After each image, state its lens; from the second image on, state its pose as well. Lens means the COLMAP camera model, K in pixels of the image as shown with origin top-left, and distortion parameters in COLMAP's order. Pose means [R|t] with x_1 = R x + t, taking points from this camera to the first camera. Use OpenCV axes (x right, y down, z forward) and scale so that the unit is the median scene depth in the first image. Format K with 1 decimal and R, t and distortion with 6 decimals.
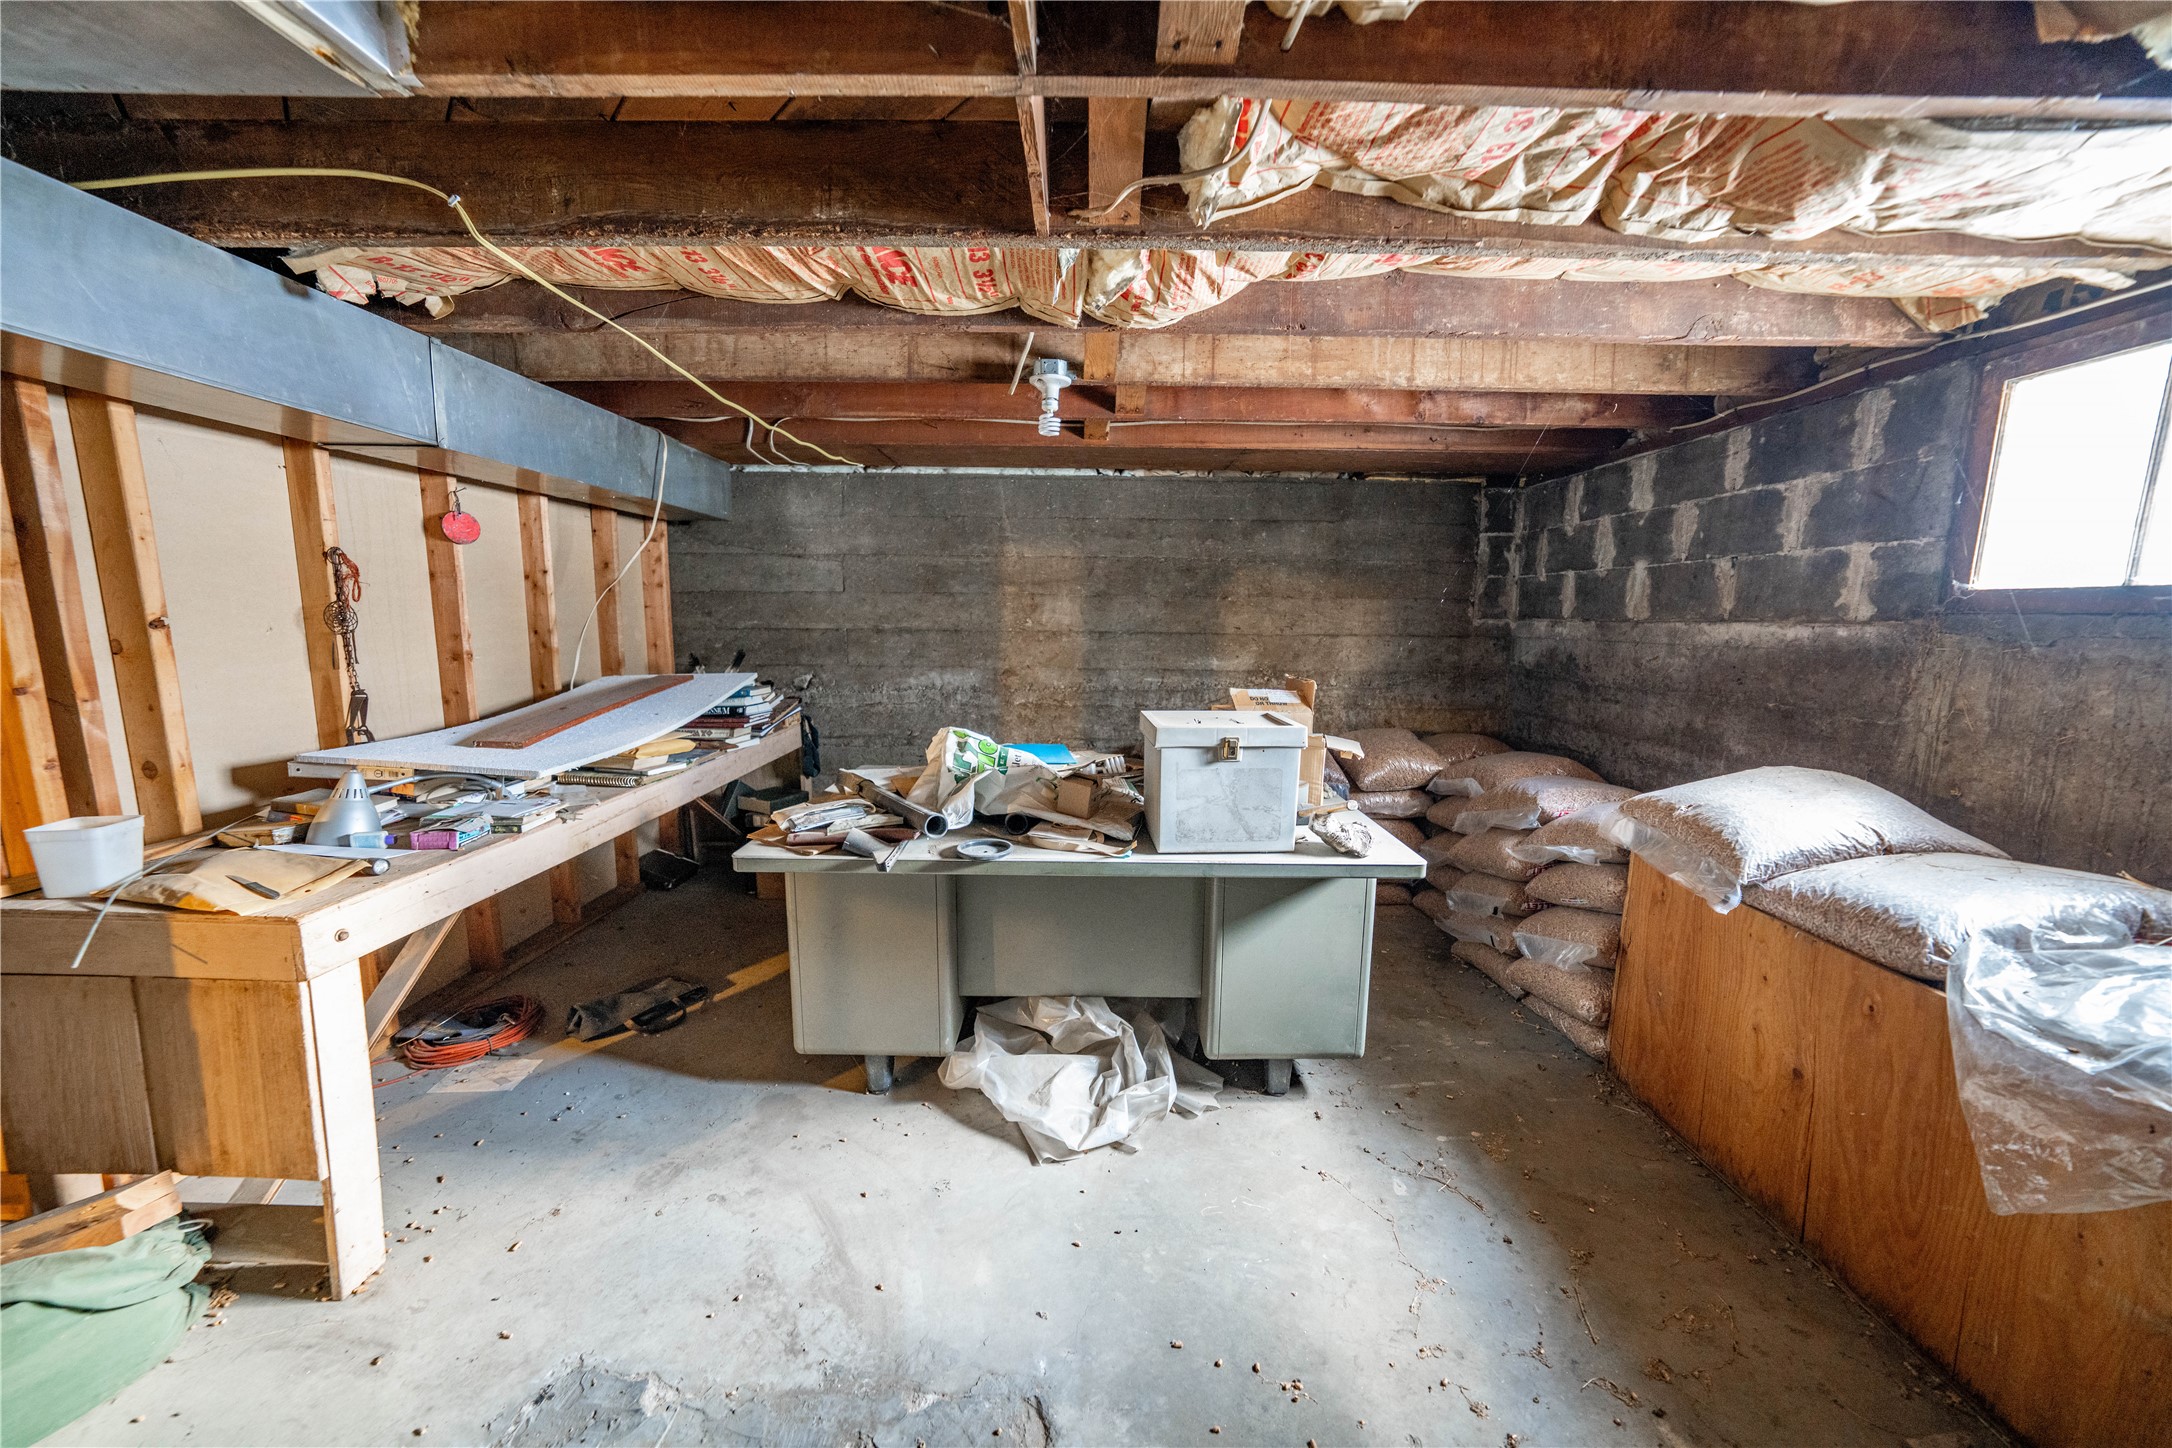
lens RADIAL K [[759.8, 0, 1082.8], [0, 759.8, 718.6], [0, 0, 1]] dist [-0.028330, 0.006179]
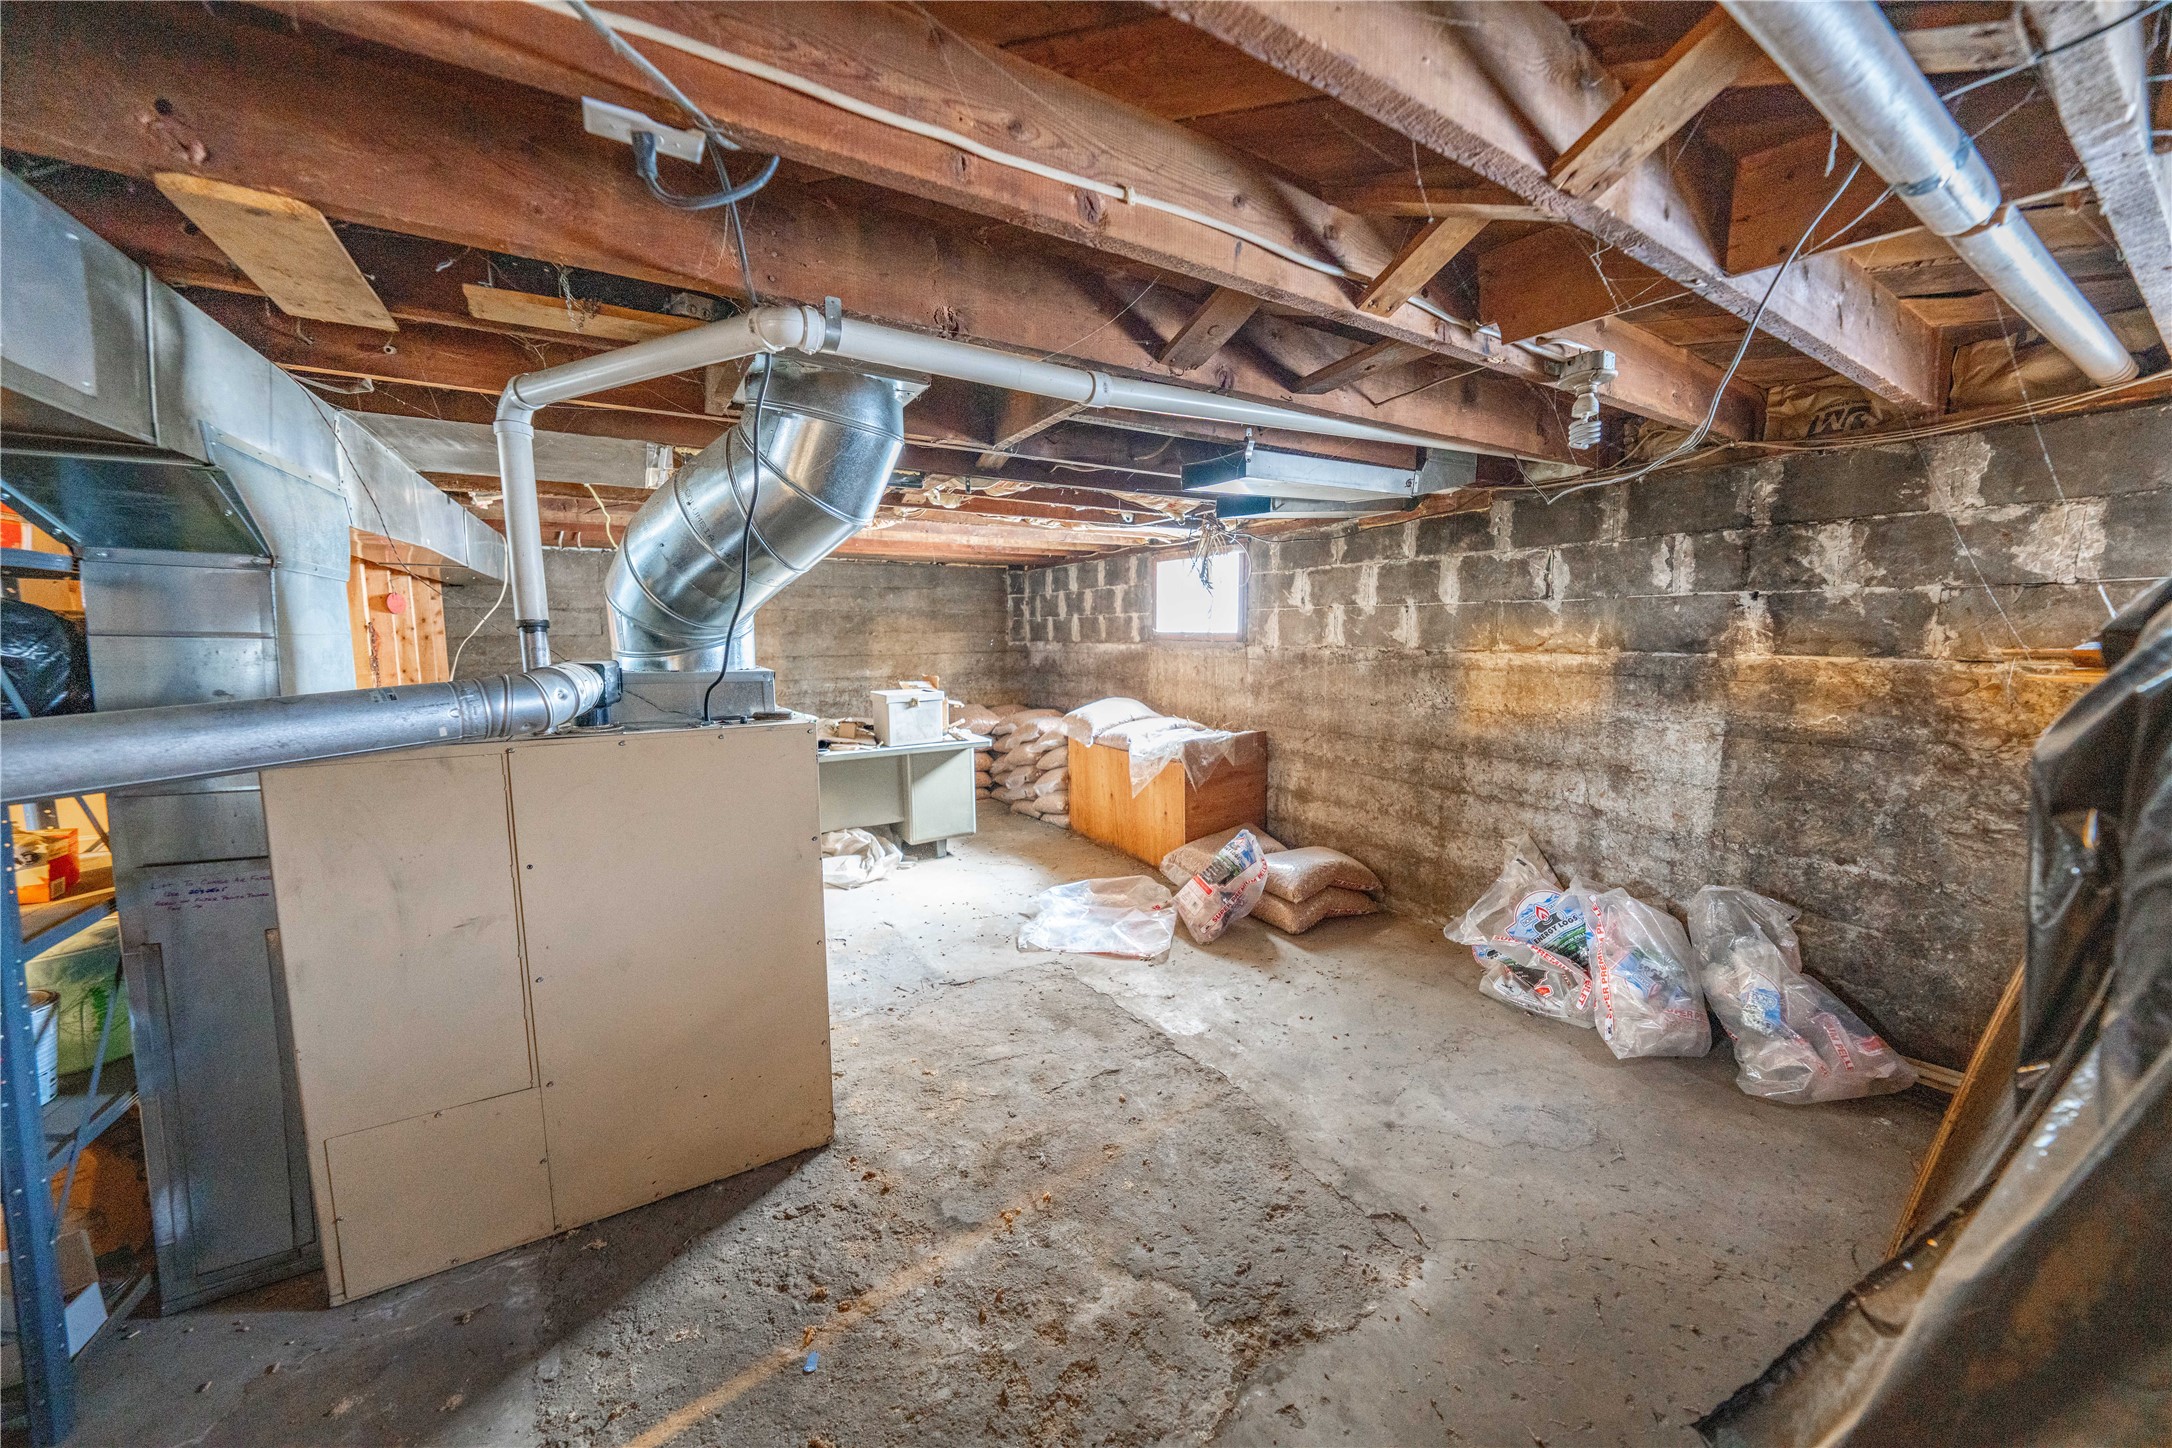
lens RADIAL K [[759.8, 0, 1082.8], [0, 759.8, 718.6], [0, 0, 1]] dist [-0.028330, 0.006179]
pose [[0.853673, -0.076863, 0.515106, -0.404090], [0.086766, 0.996217, 0.004859, 0.083355], [-0.513531, 0.040546, 0.857112, -0.923260]]
